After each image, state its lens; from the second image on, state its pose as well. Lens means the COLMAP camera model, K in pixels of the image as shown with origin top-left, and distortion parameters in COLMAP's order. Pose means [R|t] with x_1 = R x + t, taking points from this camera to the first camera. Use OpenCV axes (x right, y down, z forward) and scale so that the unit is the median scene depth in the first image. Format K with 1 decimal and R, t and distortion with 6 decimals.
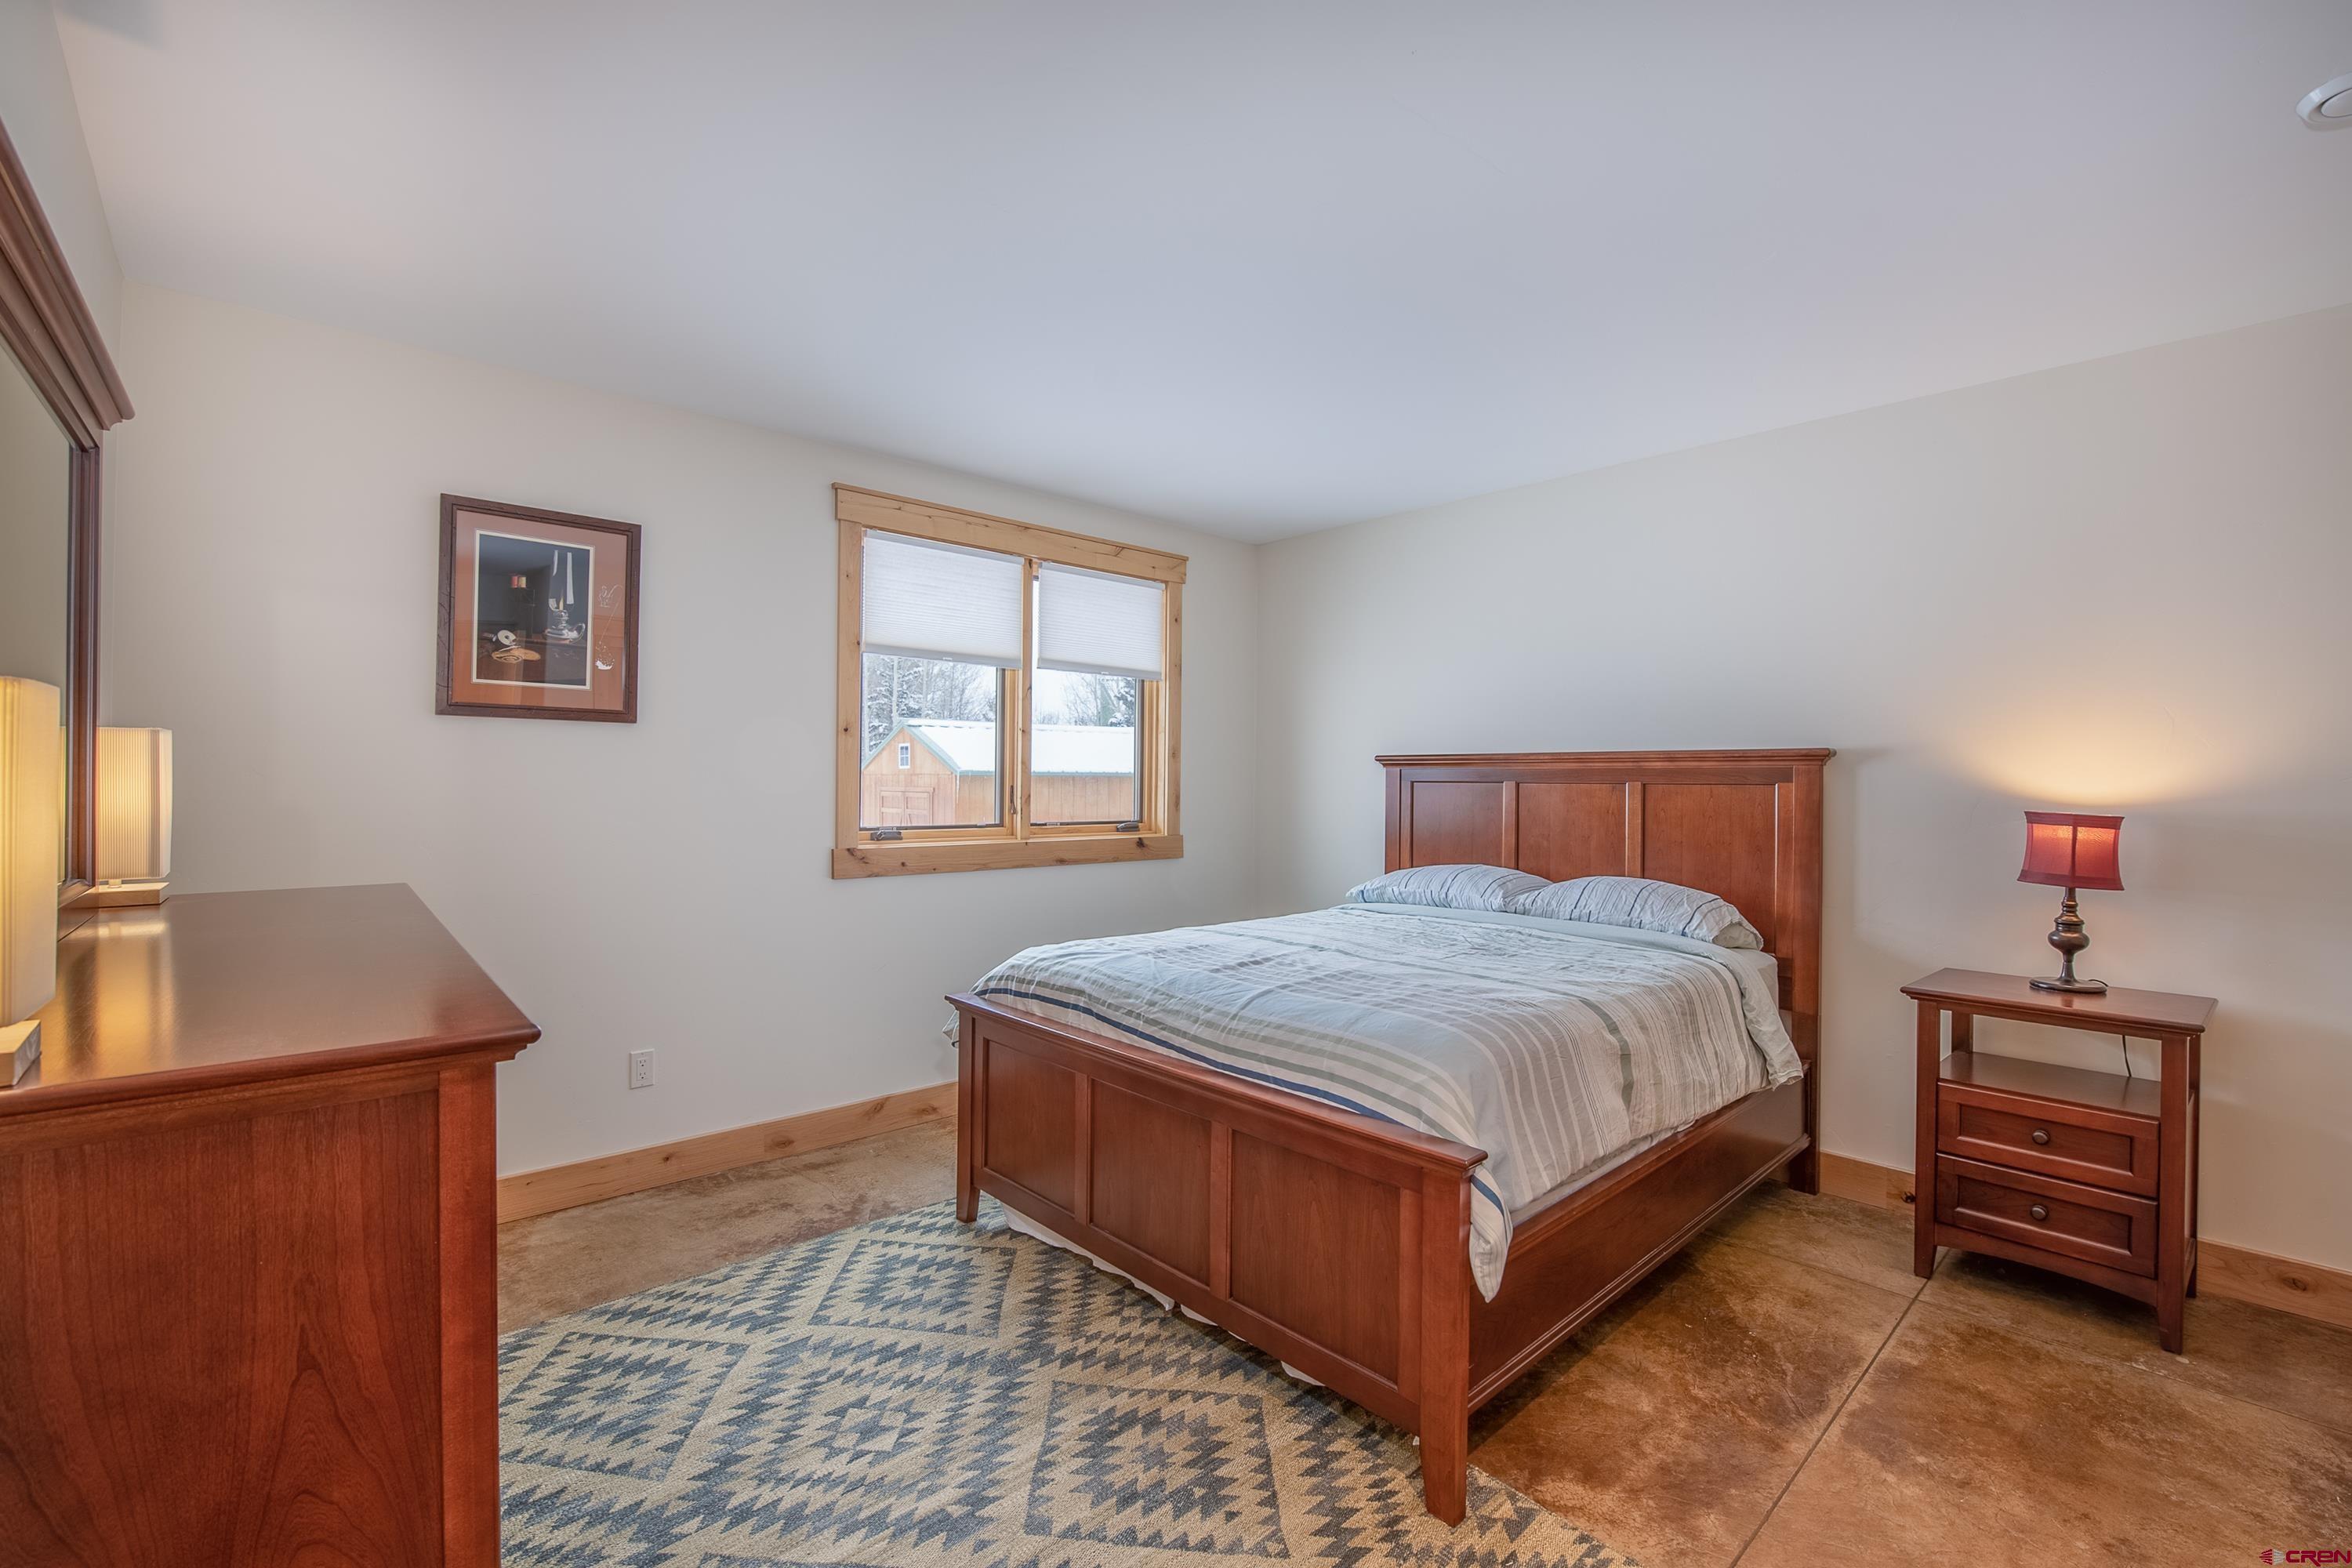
lens RADIAL K [[980.9, 0, 1169.0], [0, 980.9, 784.4], [0, 0, 1]] dist [-0.012278, -0.000159]
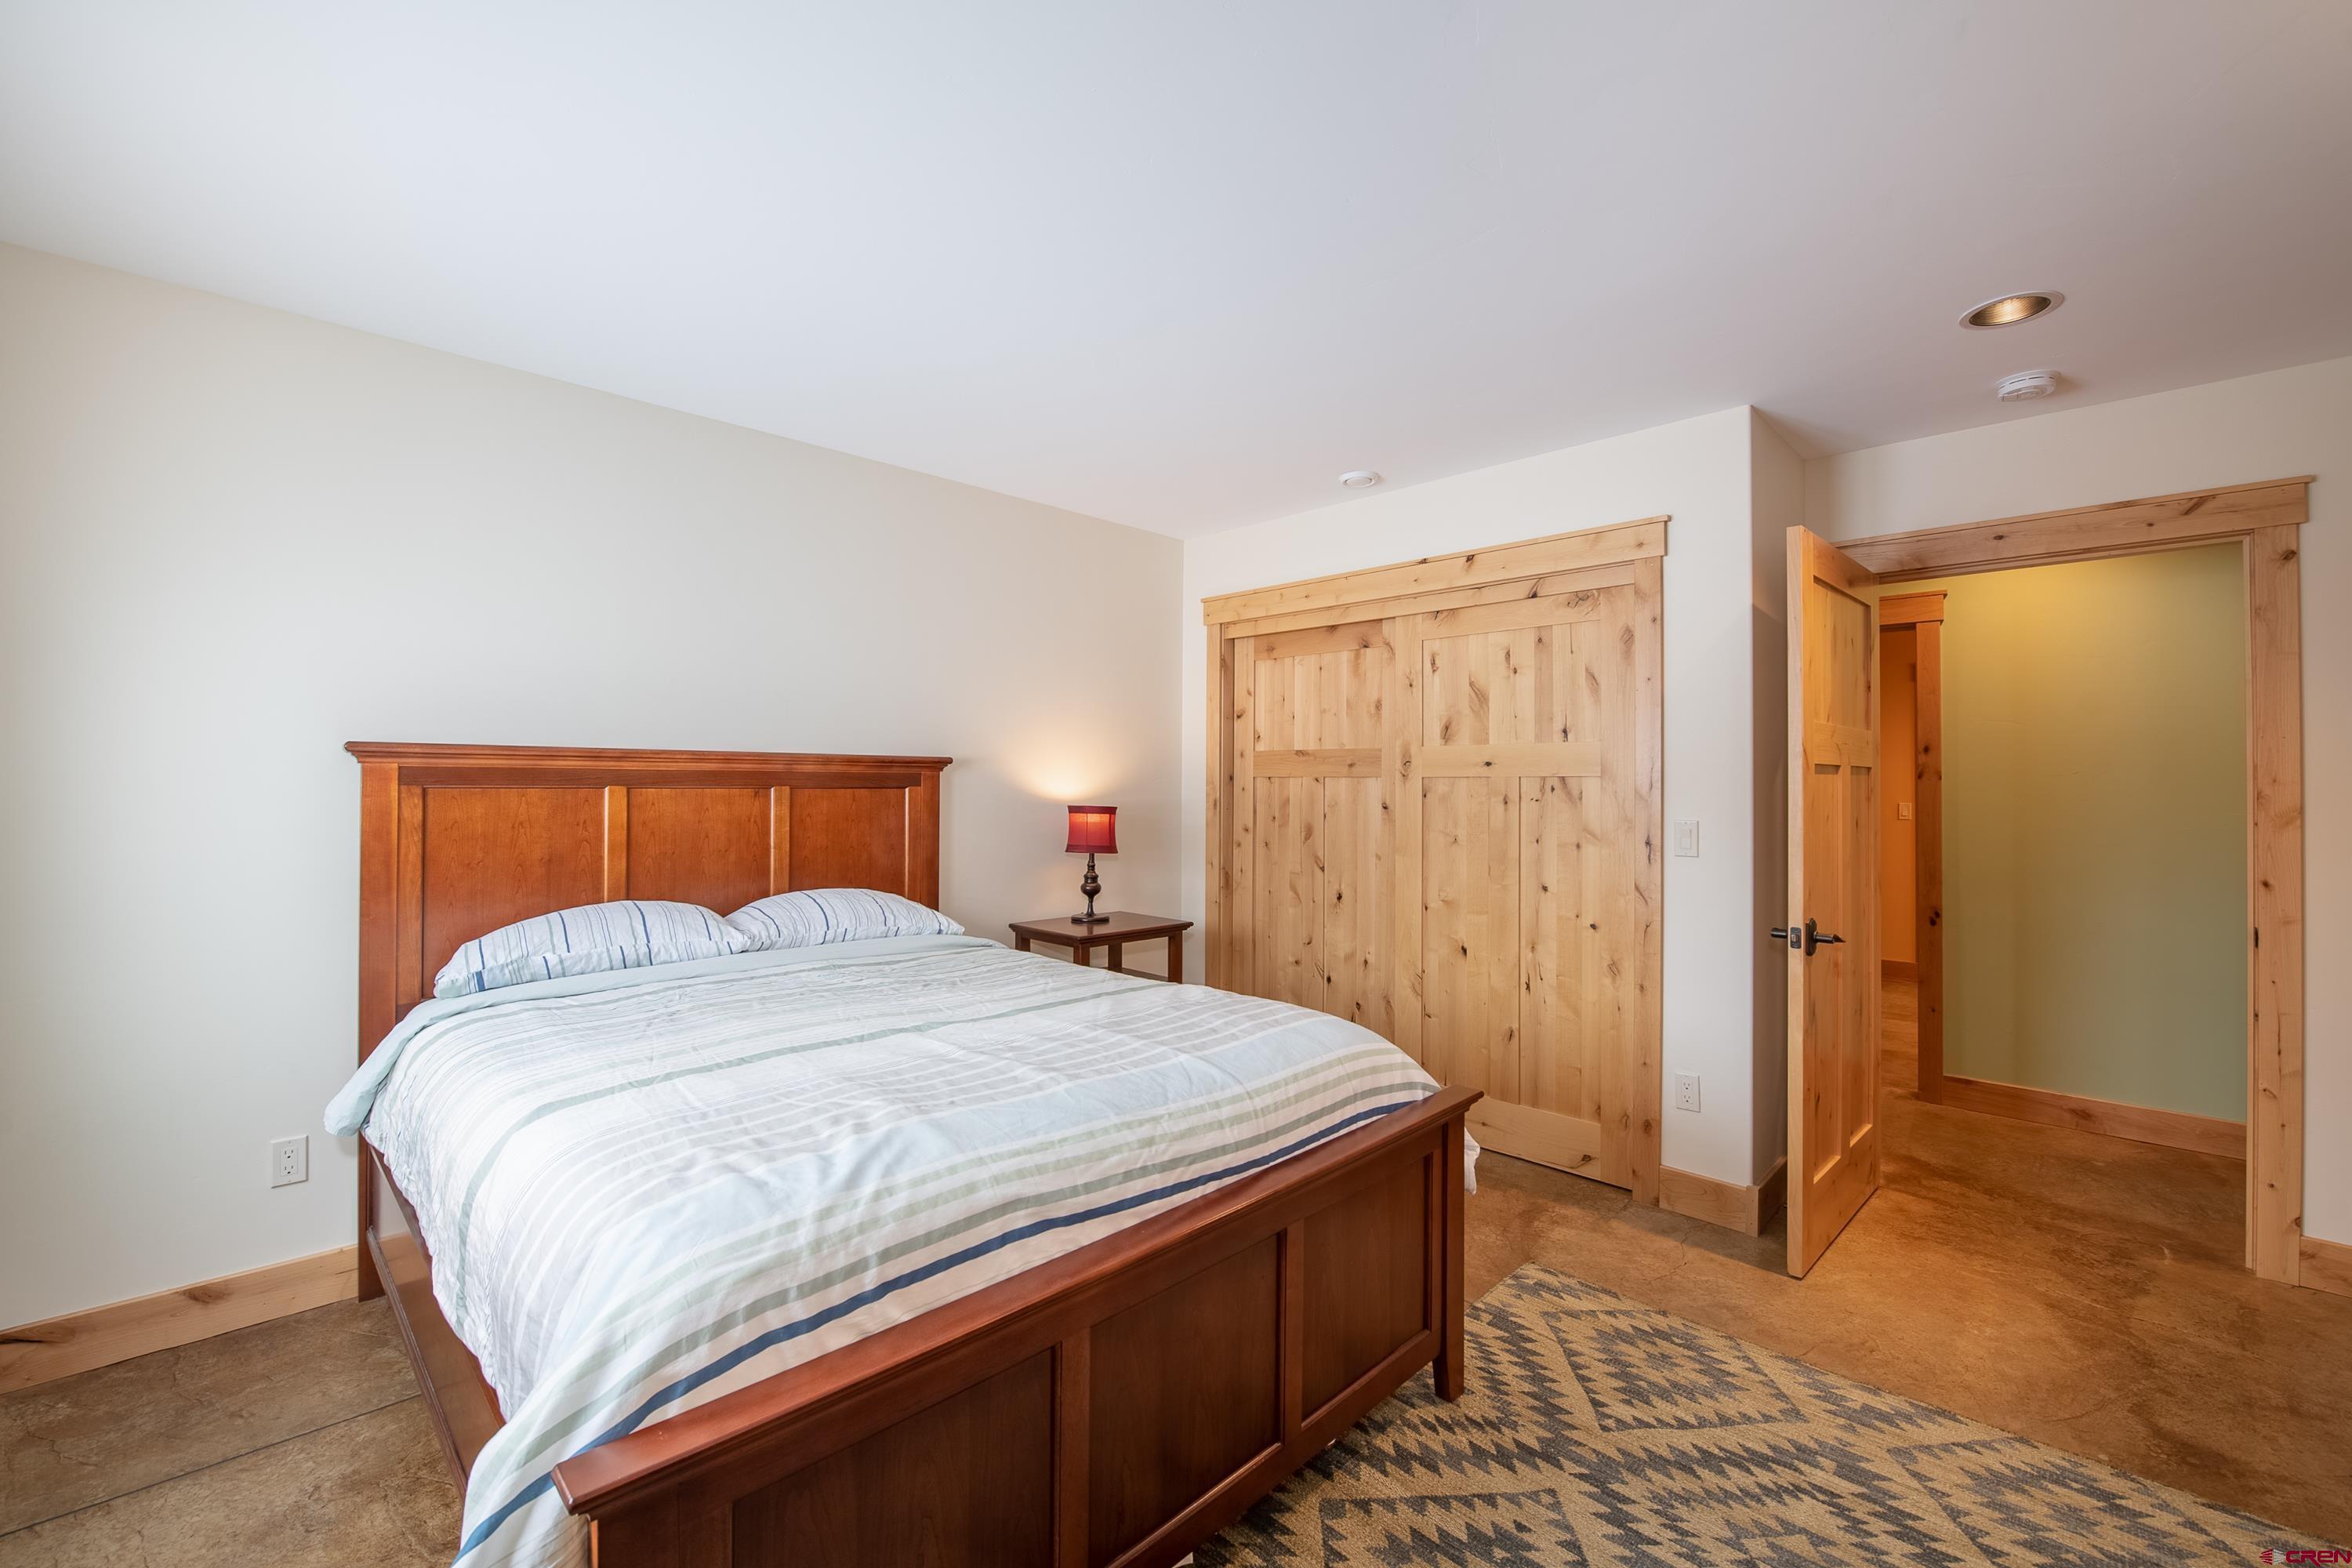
lens RADIAL K [[960.9, 0, 1170.6], [0, 960.9, 773.8], [0, 0, 1]] dist [-0.014189, -0.000491]
pose [[-0.025466, 0.000789, 0.999675, -0.593861], [-0.002802, 0.999996, -0.000860, -0.019688], [-0.999672, -0.002823, -0.025464, 0.904955]]
